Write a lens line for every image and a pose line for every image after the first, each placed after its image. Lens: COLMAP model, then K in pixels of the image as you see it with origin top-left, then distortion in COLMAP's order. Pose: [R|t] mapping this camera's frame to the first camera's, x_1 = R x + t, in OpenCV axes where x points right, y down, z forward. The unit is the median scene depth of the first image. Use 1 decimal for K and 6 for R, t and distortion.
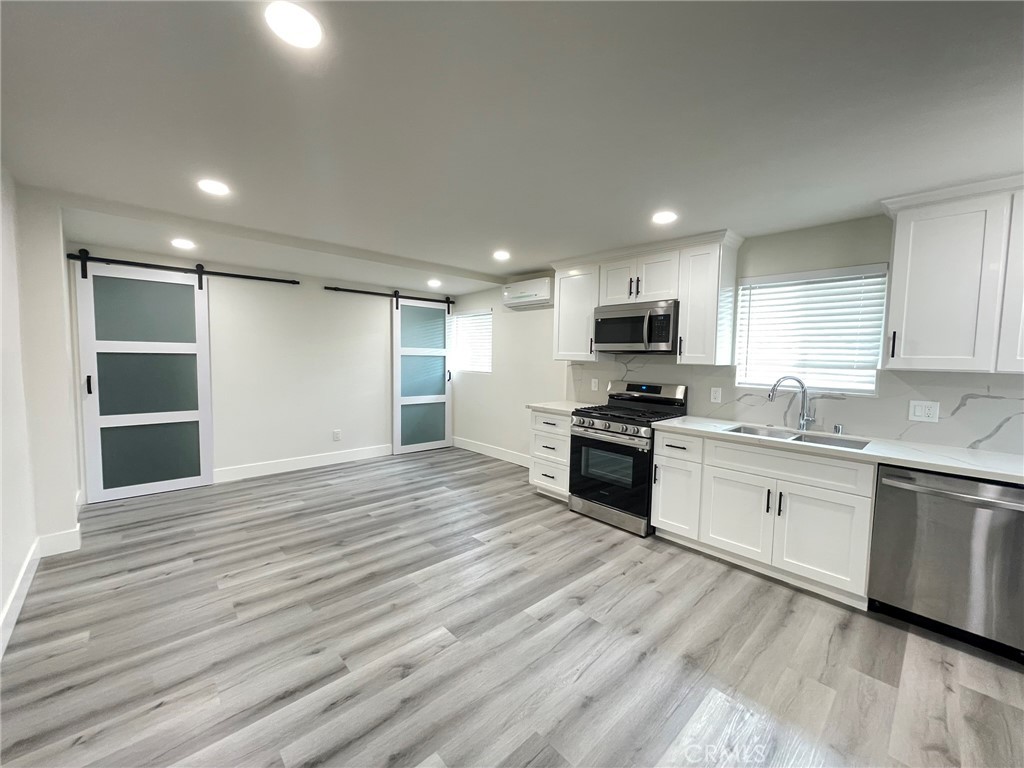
lens RADIAL K [[412.6, 0, 507.2], [0, 412.6, 383.7], [0, 0, 1]] dist [-0.001851, -0.000070]
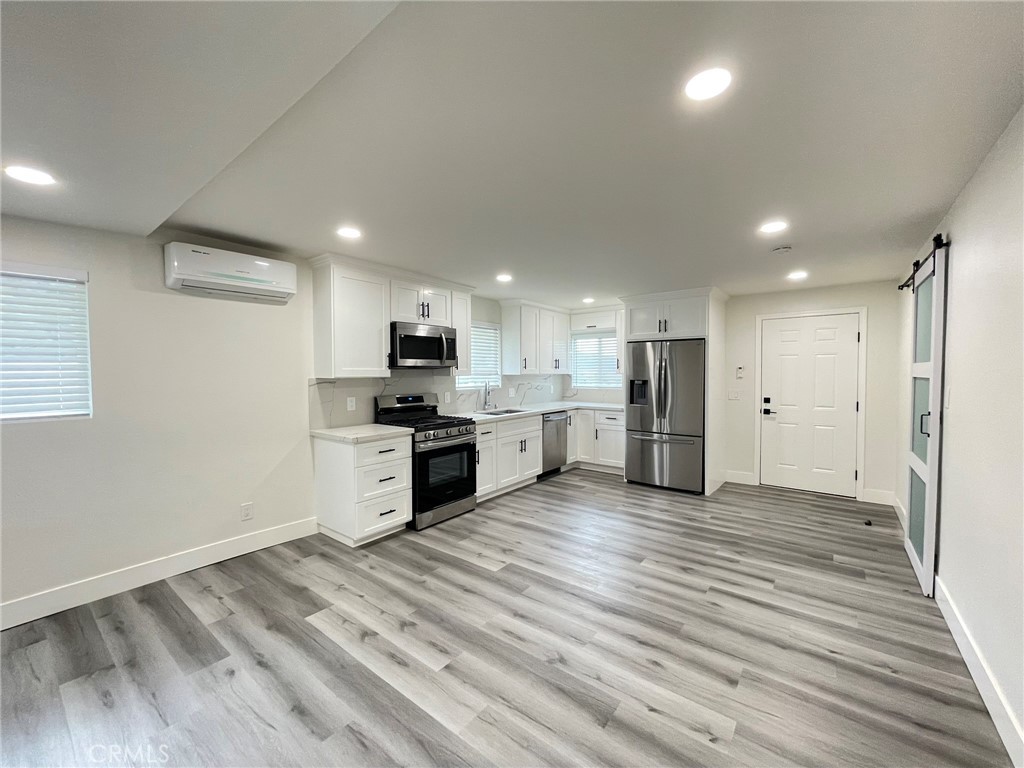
lens RADIAL K [[412.6, 0, 509.8], [0, 412.6, 384.8], [0, 0, 1]] dist [-0.001851, -0.000070]
pose [[-0.160411, -0.051200, 0.985721, -0.885703], [0.072043, 0.995383, 0.063426, -0.087385], [-0.984418, 0.081188, -0.155982, 0.987415]]
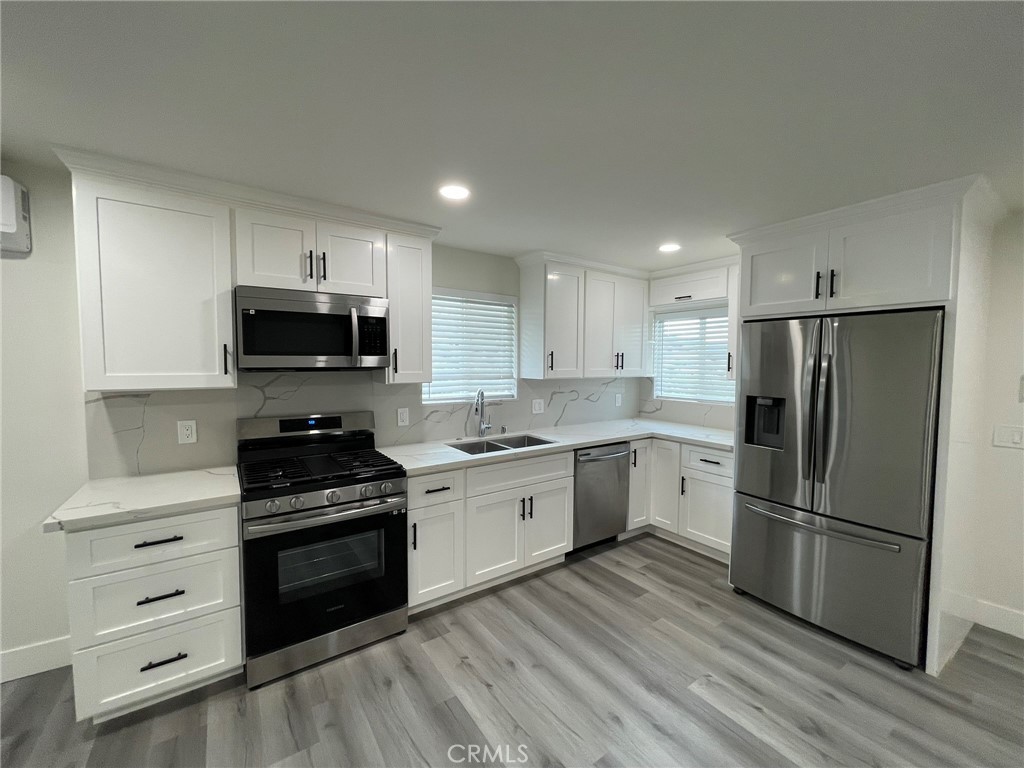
lens RADIAL K [[412.6, 0, 509.1], [0, 412.6, 383.1], [0, 0, 1]] dist [-0.001851, -0.000070]
pose [[0.137465, -0.069953, 0.988033, -0.293656], [0.068179, 0.995805, 0.061017, -0.077936], [-0.988157, 0.058976, 0.141658, 0.648051]]
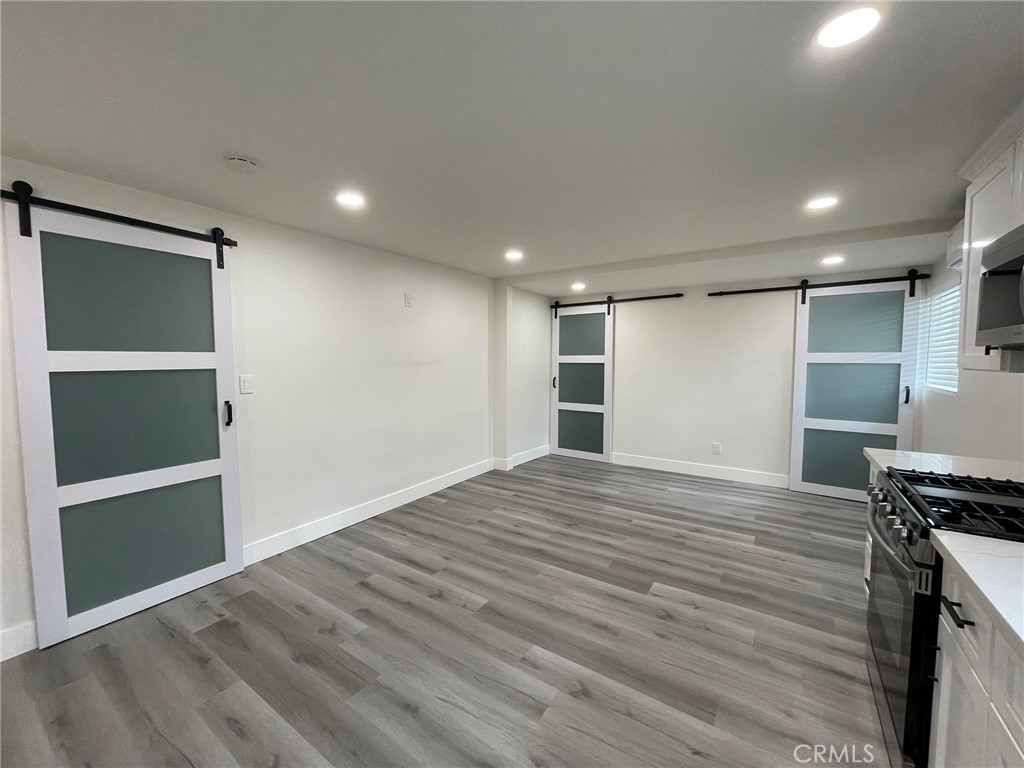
lens RADIAL K [[412.6, 0, 510.1], [0, 412.6, 385.0], [0, 0, 1]] dist [-0.001851, -0.000070]
pose [[0.226768, 0.042540, -0.973019, 0.577335], [-0.064440, 0.997512, 0.028593, -0.023995], [0.971815, 0.056217, 0.228945, 0.468792]]
